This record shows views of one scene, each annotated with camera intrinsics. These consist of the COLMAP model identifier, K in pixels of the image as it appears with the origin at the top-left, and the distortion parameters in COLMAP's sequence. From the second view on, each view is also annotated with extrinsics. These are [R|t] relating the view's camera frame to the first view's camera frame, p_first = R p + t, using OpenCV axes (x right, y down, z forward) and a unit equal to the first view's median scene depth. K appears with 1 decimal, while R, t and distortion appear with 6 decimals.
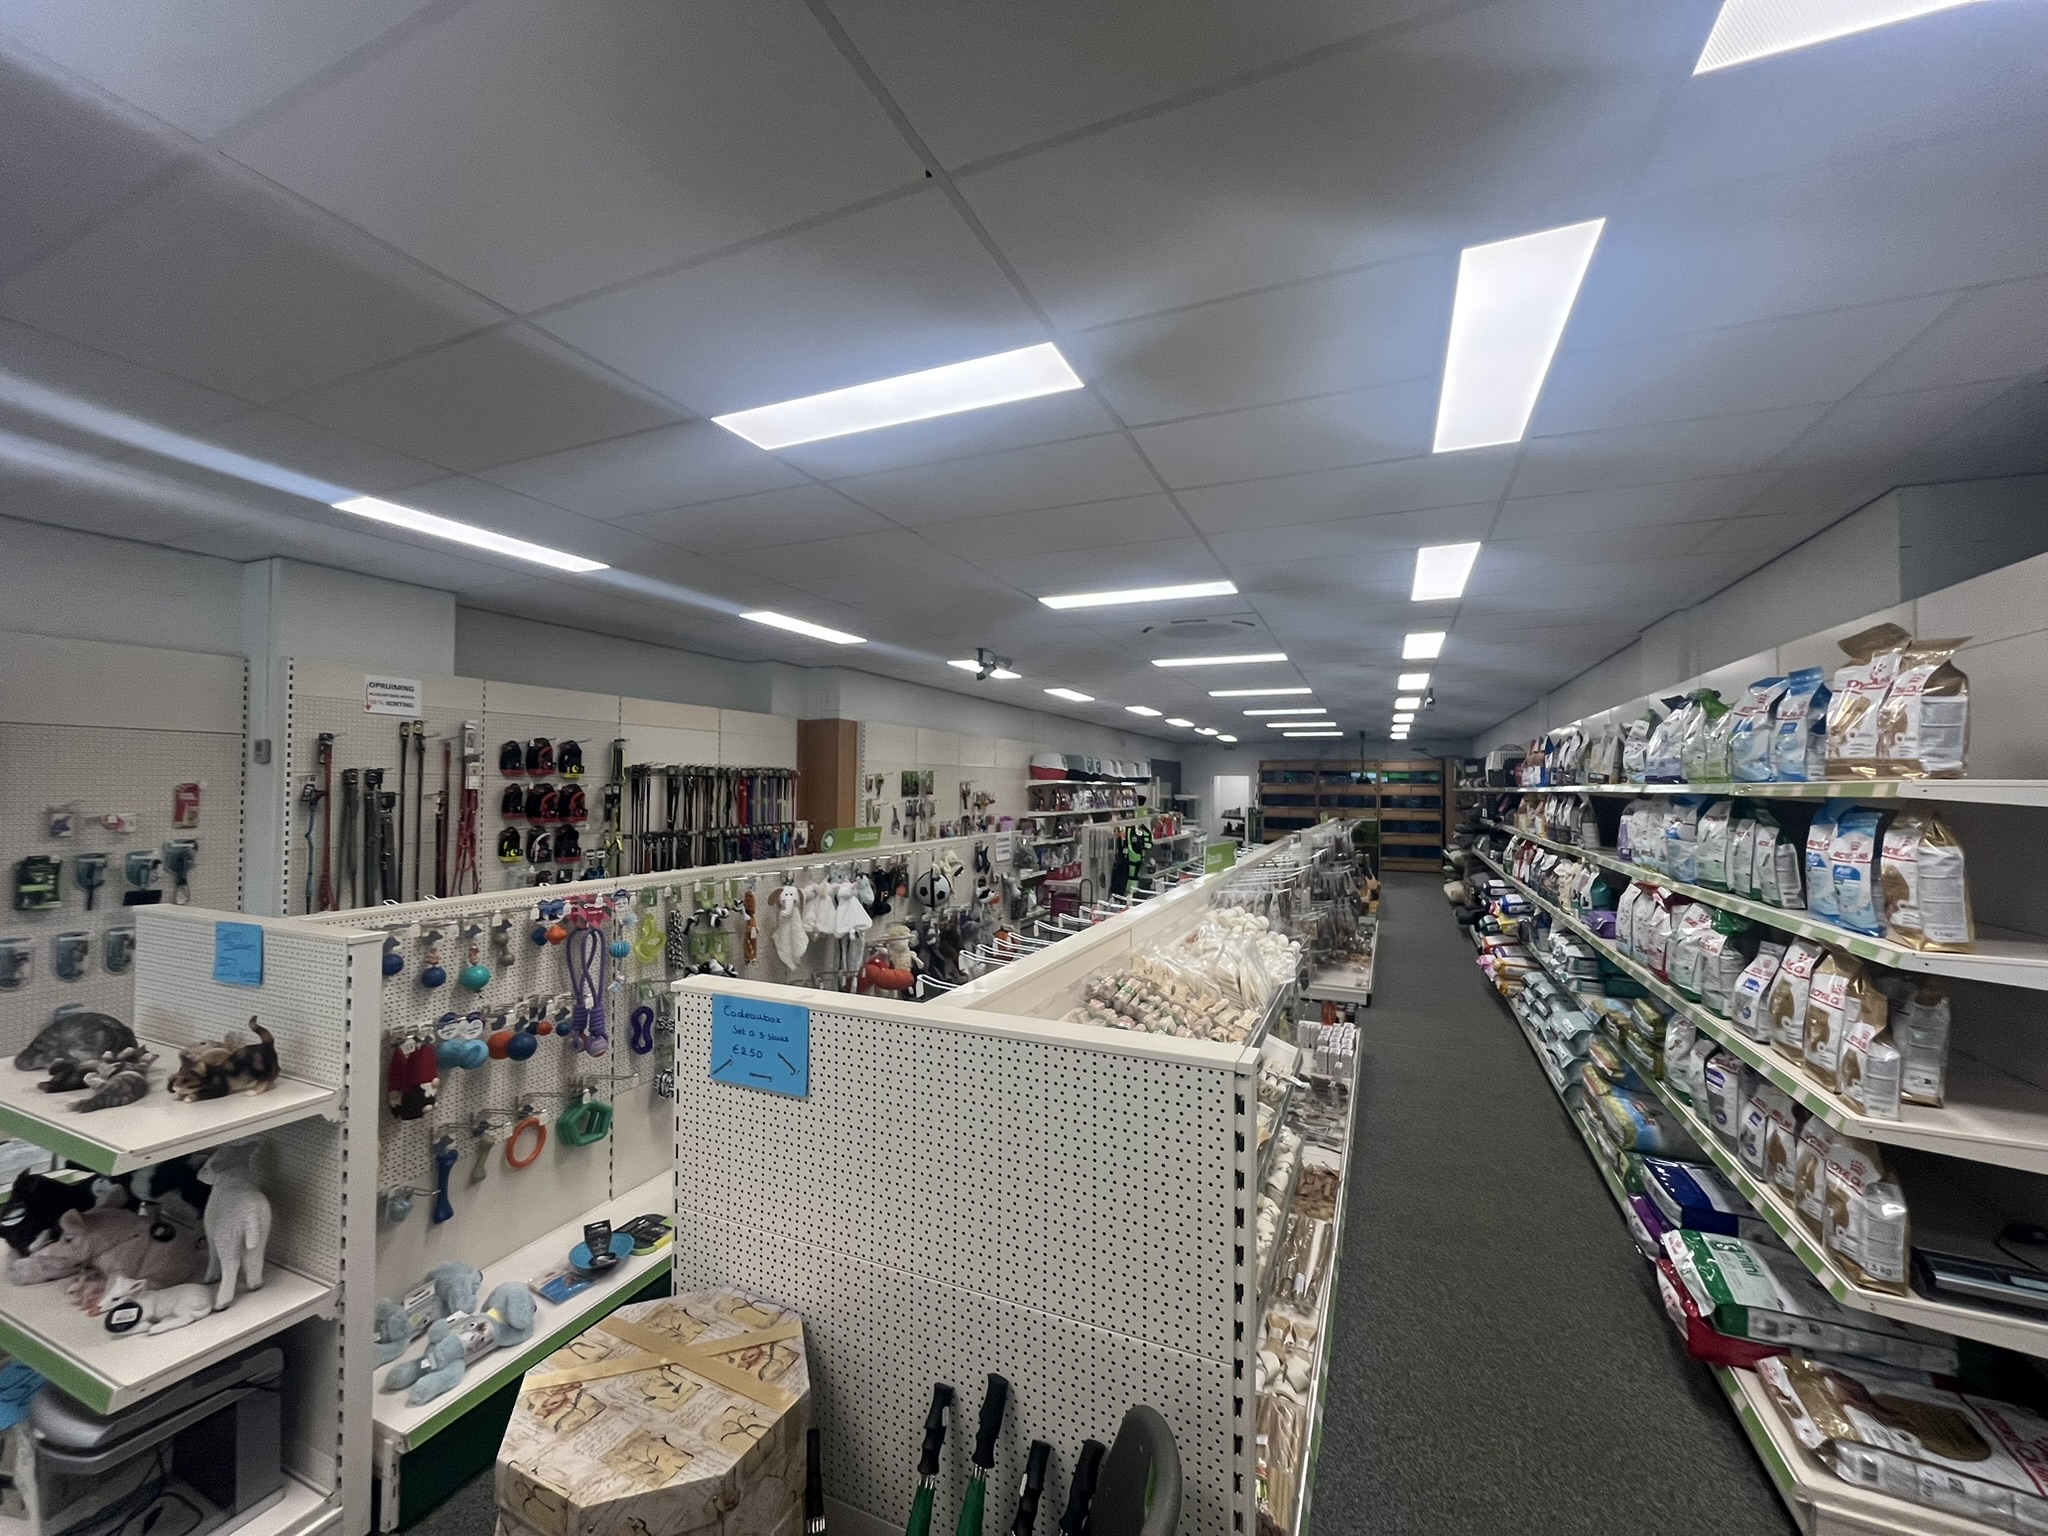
lens RADIAL K [[830.3, 0, 1024.1], [0, 830.3, 760.2], [0, 0, 1]] dist [-0.004662, -0.000920]
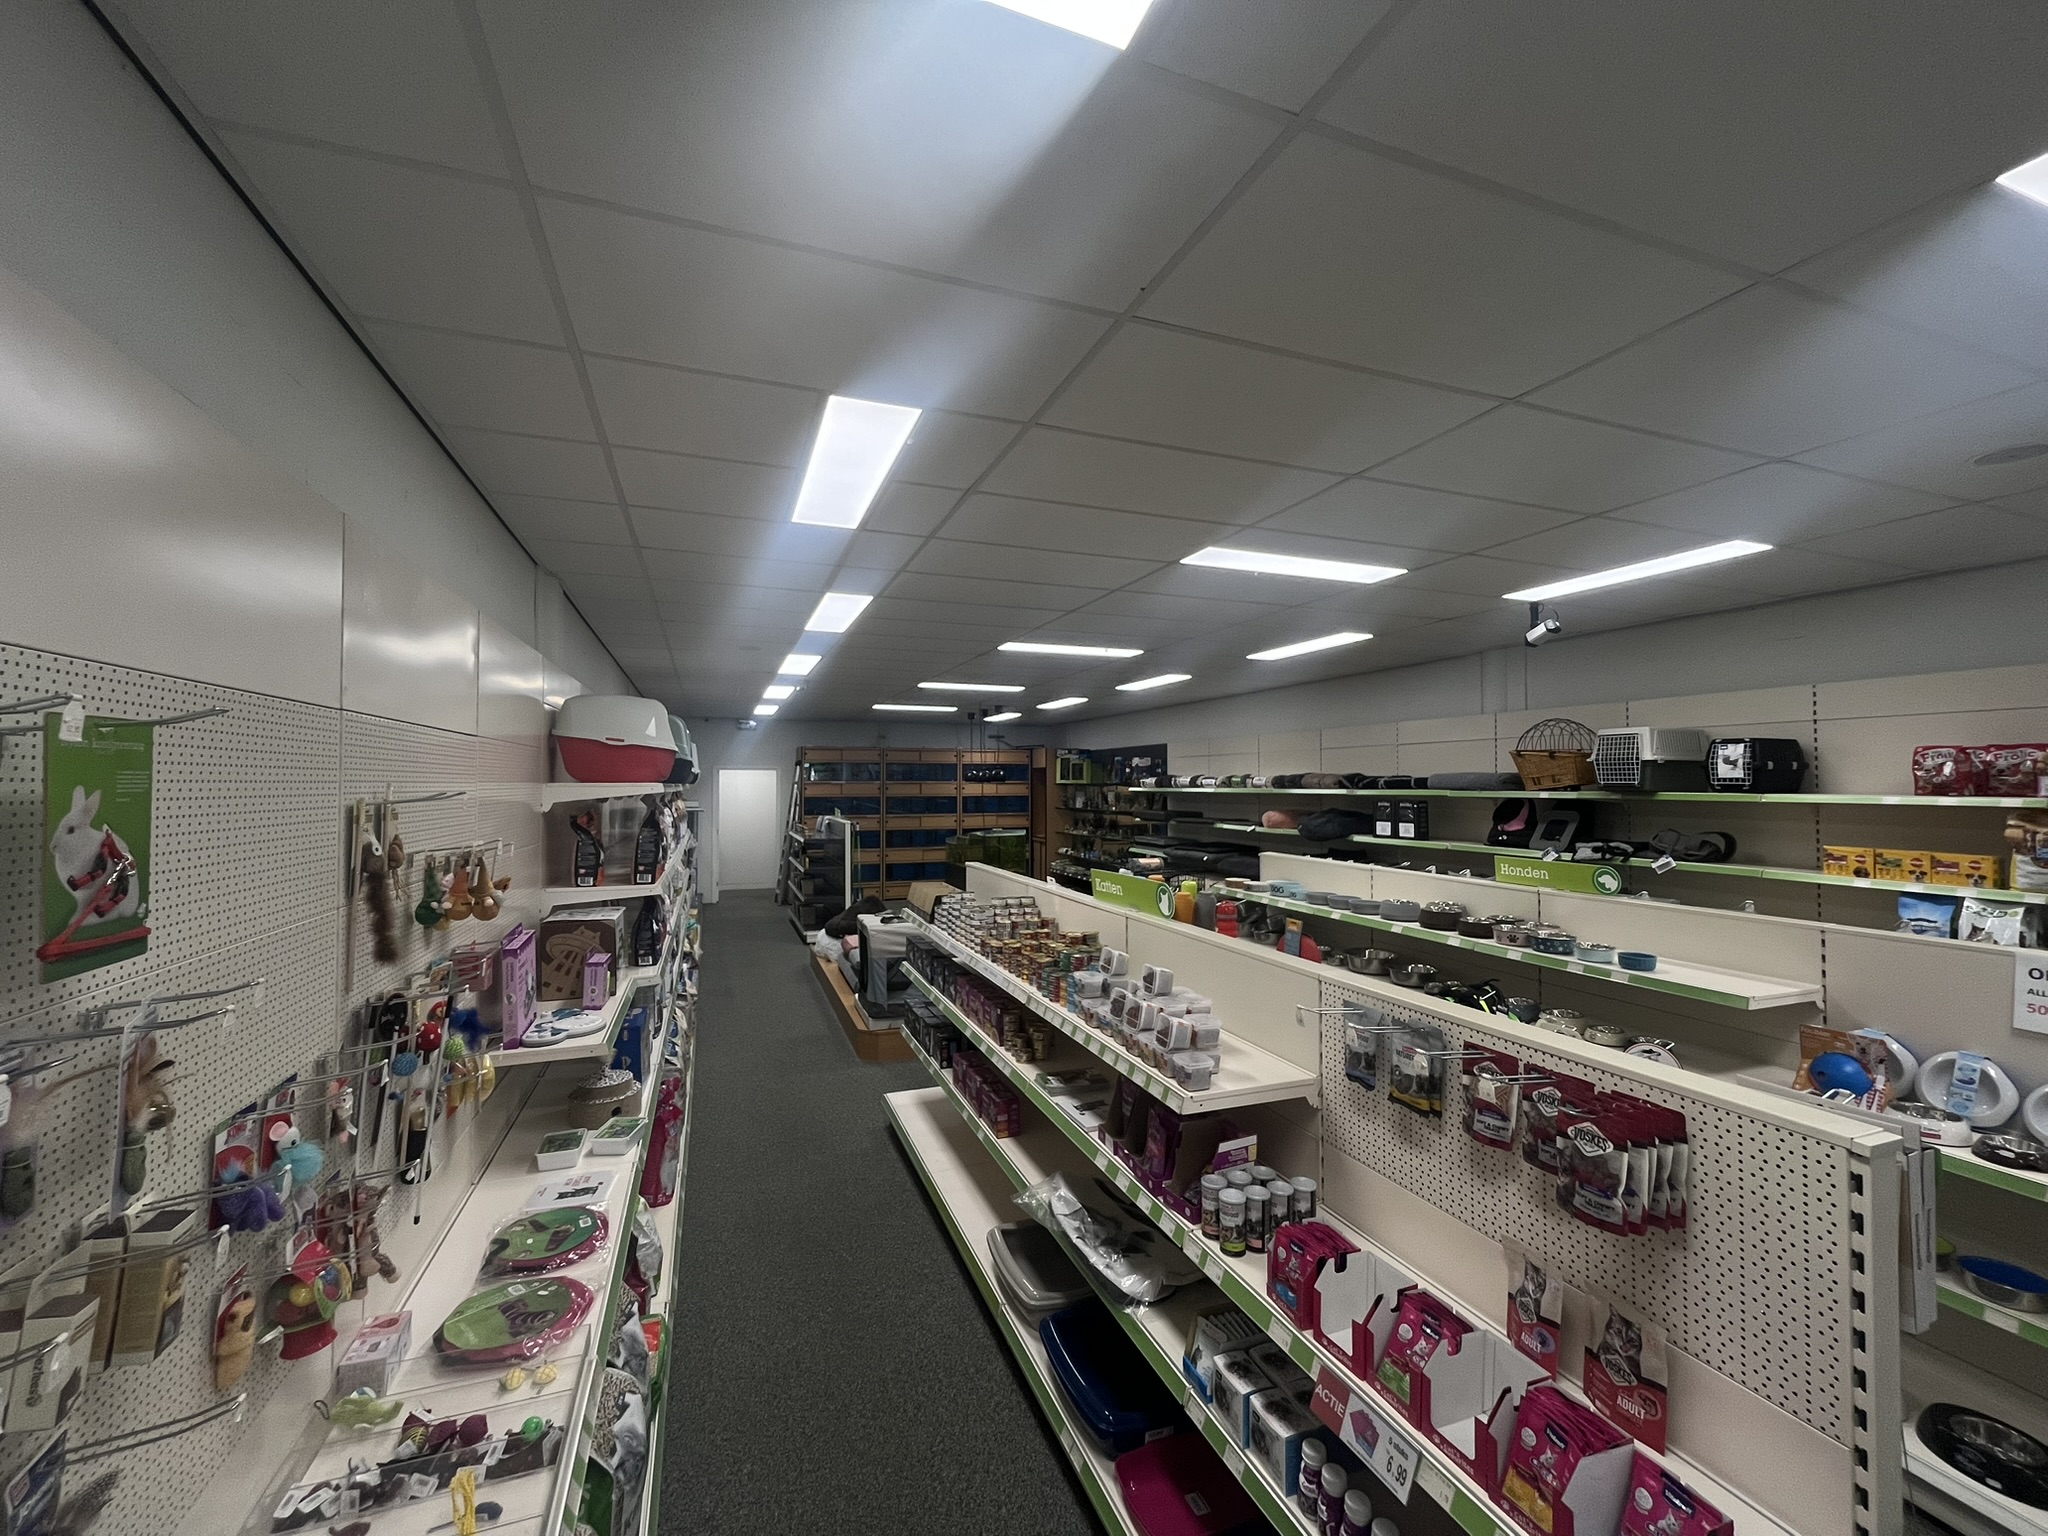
lens RADIAL K [[830.3, 0, 1021.8], [0, 830.3, 773.4], [0, 0, 1]] dist [-0.004662, -0.000920]
pose [[0.718414, -0.001240, 0.695615, -0.114319], [-0.014327, 0.999760, 0.016579, 0.018119], [-0.695468, -0.021877, 0.718224, 0.940231]]
